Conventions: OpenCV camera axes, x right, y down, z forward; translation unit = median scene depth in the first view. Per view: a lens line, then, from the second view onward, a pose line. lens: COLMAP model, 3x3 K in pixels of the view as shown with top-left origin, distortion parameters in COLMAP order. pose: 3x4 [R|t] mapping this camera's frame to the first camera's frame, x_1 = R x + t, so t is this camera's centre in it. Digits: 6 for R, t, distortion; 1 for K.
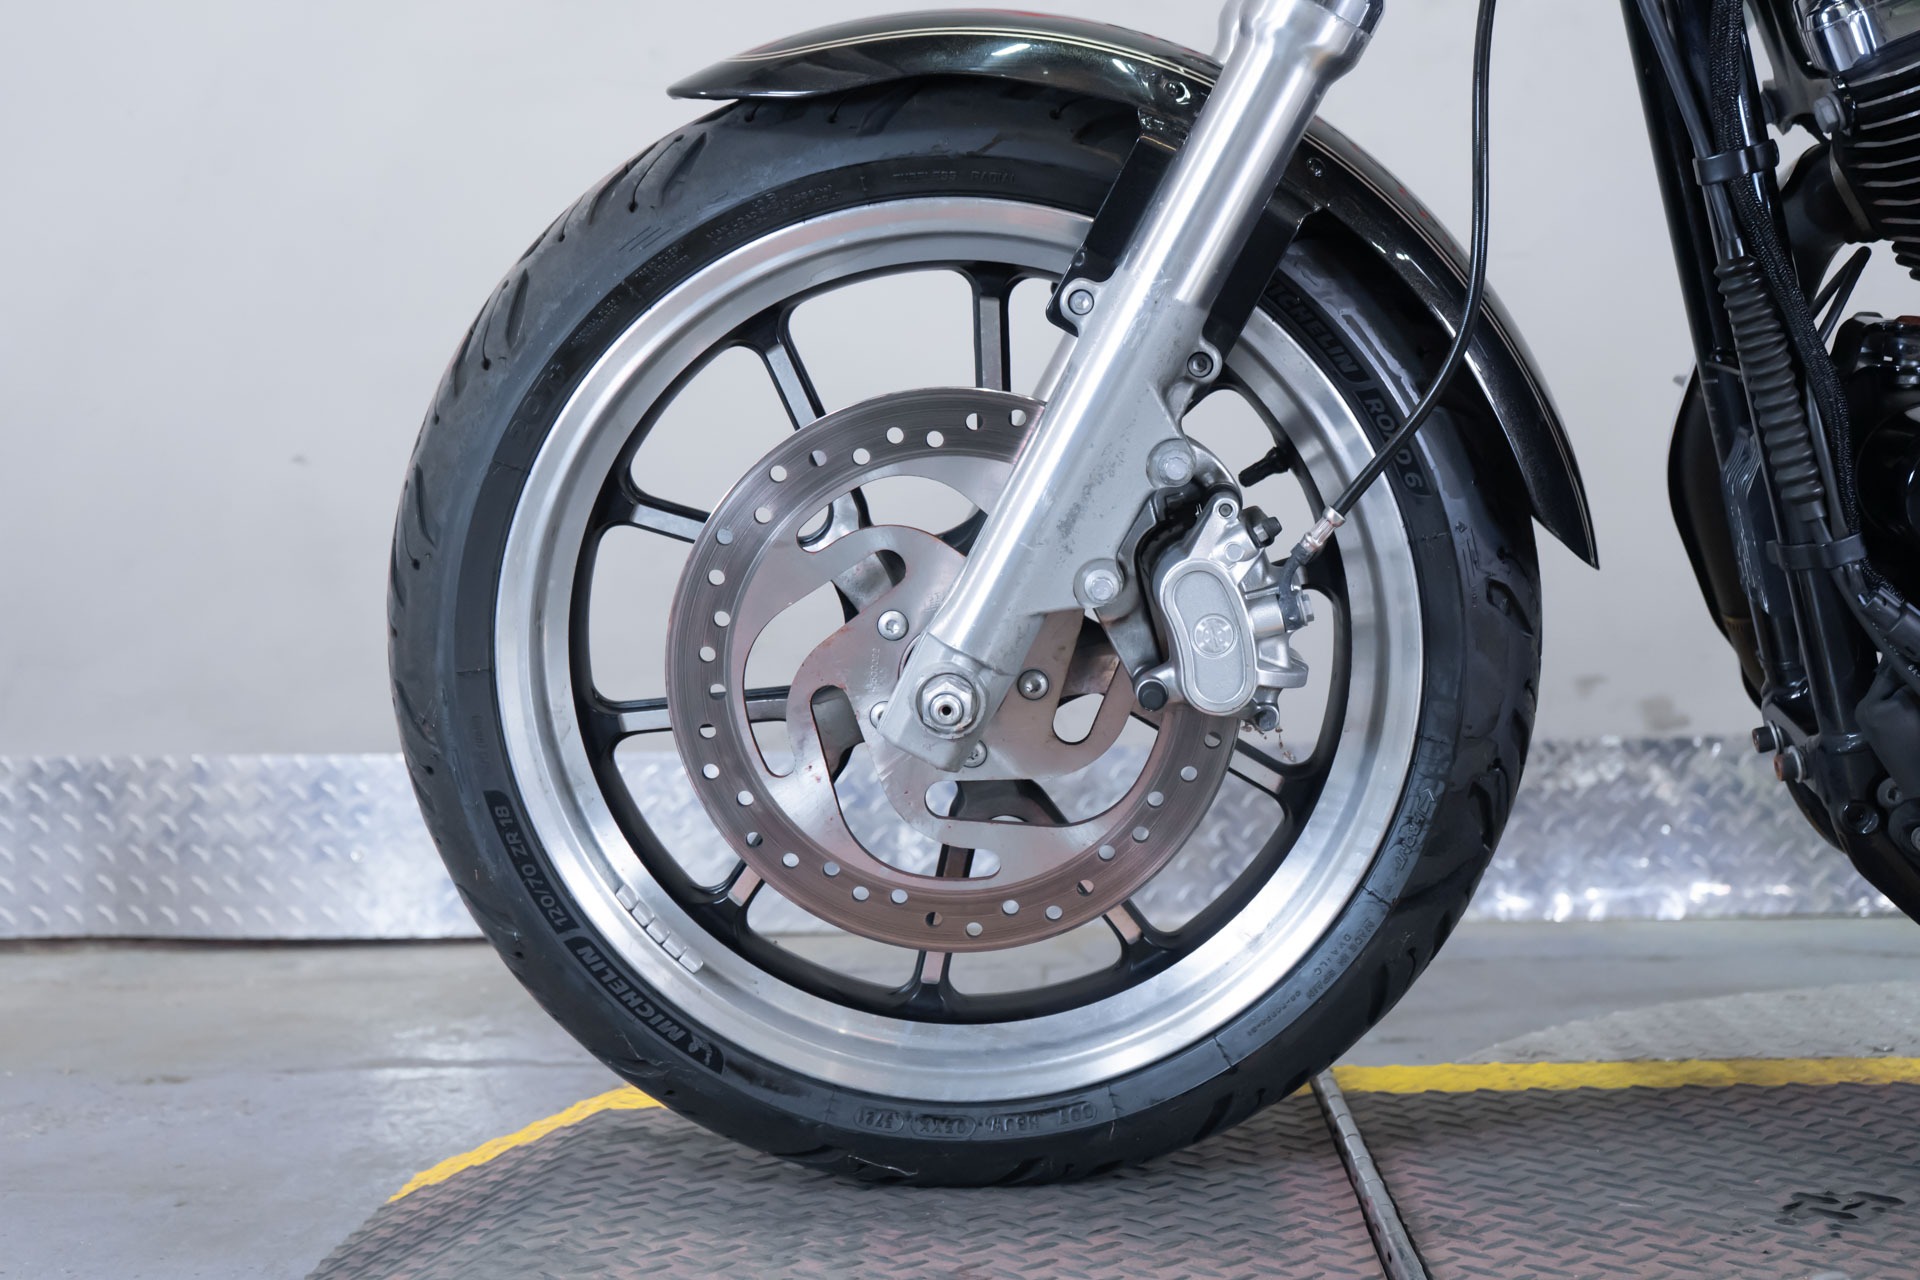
lens RADIAL K [[2578.5, 0, 964.4], [0, 2578.5, 641.3], [0, 0, 1]] dist [0.075800, 0.000000]
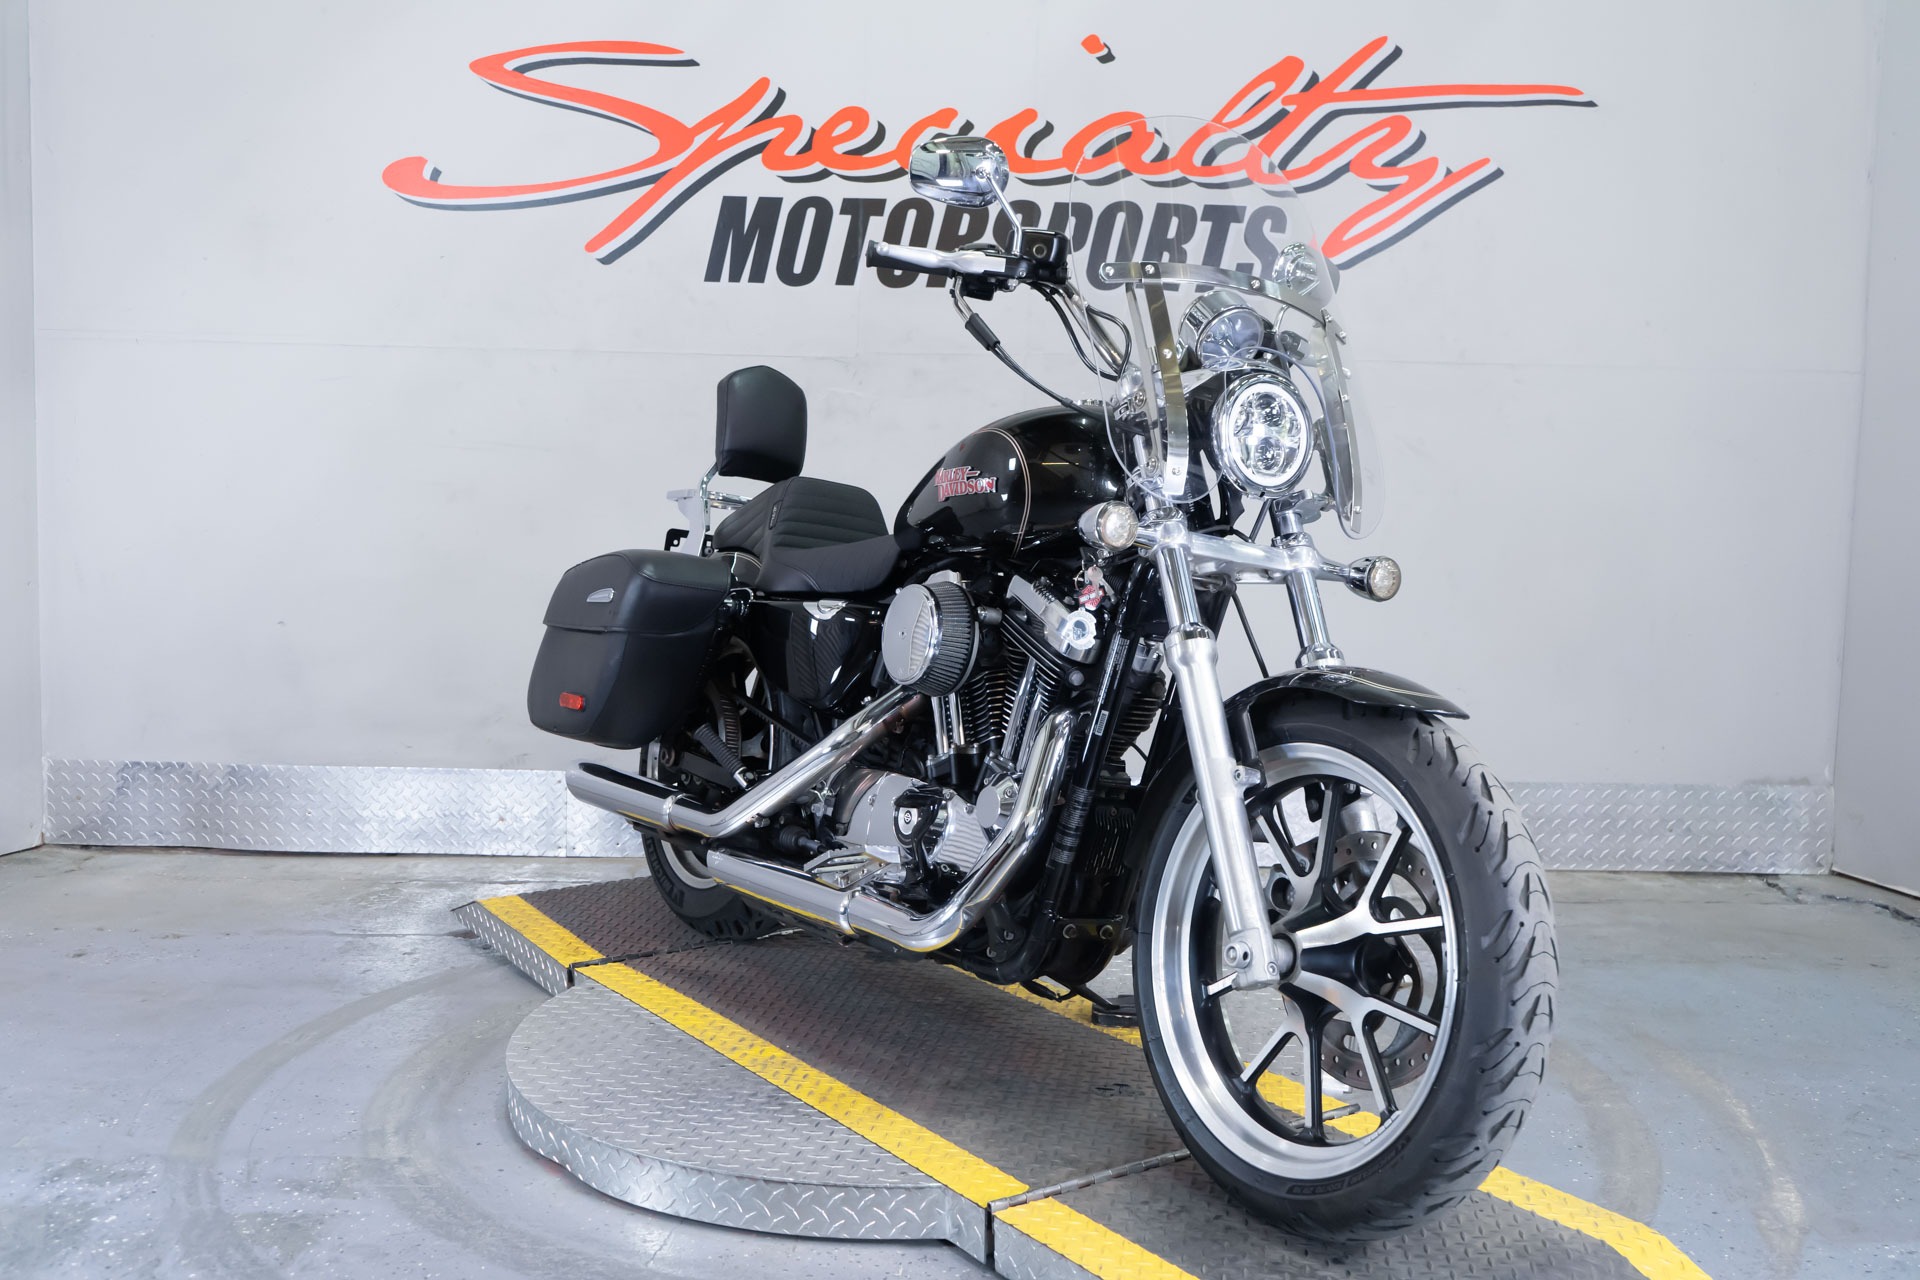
lens RADIAL K [[1851.4, 0, 964.9], [0, 1851.4, 633.3], [0, 0, 1]] dist [0.002597, 0.000000]
pose [[0.999434, 0.027553, -0.019320, 0.464189], [-0.026361, 0.997883, 0.059460, -0.239256], [0.020917, -0.058917, 0.998044, -0.679938]]
